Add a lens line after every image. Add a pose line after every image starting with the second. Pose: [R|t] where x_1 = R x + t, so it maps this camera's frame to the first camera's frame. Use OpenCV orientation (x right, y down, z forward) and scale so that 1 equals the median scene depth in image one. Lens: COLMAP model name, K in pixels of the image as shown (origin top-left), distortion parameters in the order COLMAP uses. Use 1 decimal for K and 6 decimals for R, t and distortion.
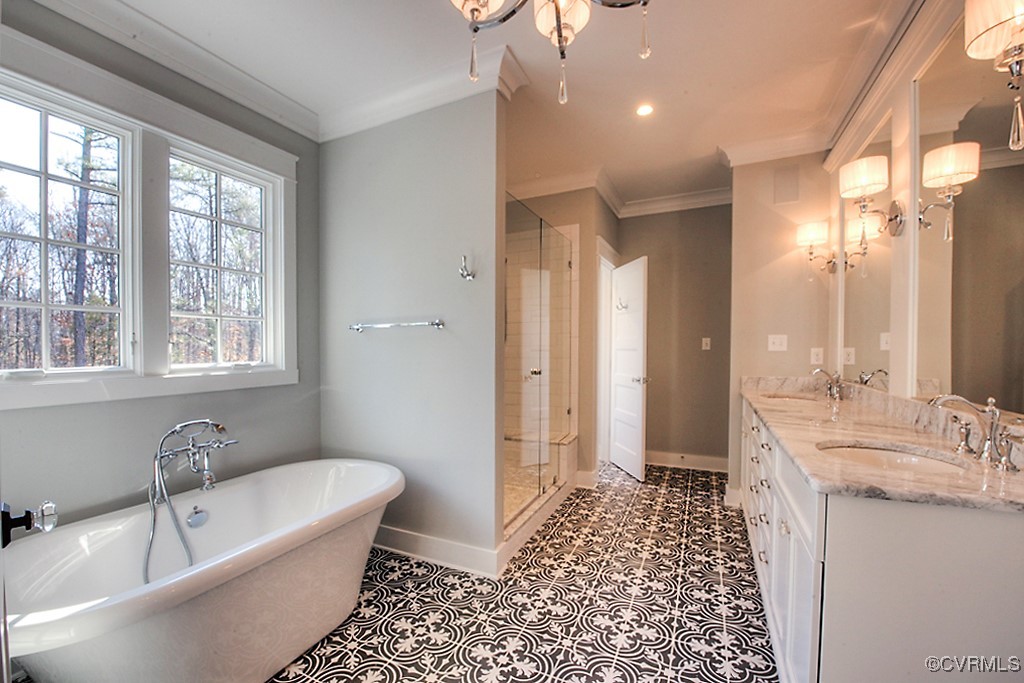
lens RADIAL K [[410.7, 0, 499.2], [0, 410.7, 351.1], [0, 0, 1]] dist [-0.021737, -0.000940]
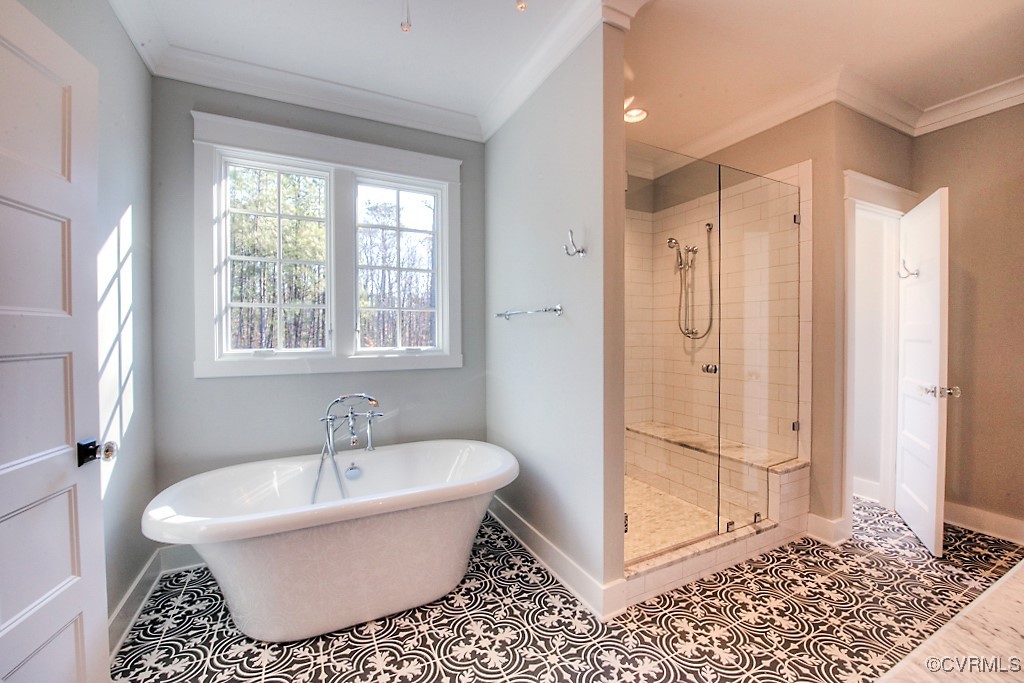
lens RADIAL K [[410.7, 0, 513.1], [0, 410.7, 336.9], [0, 0, 1]] dist [-0.021737, -0.000940]
pose [[0.802553, 0.009759, -0.596502, 0.259137], [-0.010423, 0.999943, 0.002337, -0.007279], [0.596490, 0.004342, 0.802608, 0.189276]]
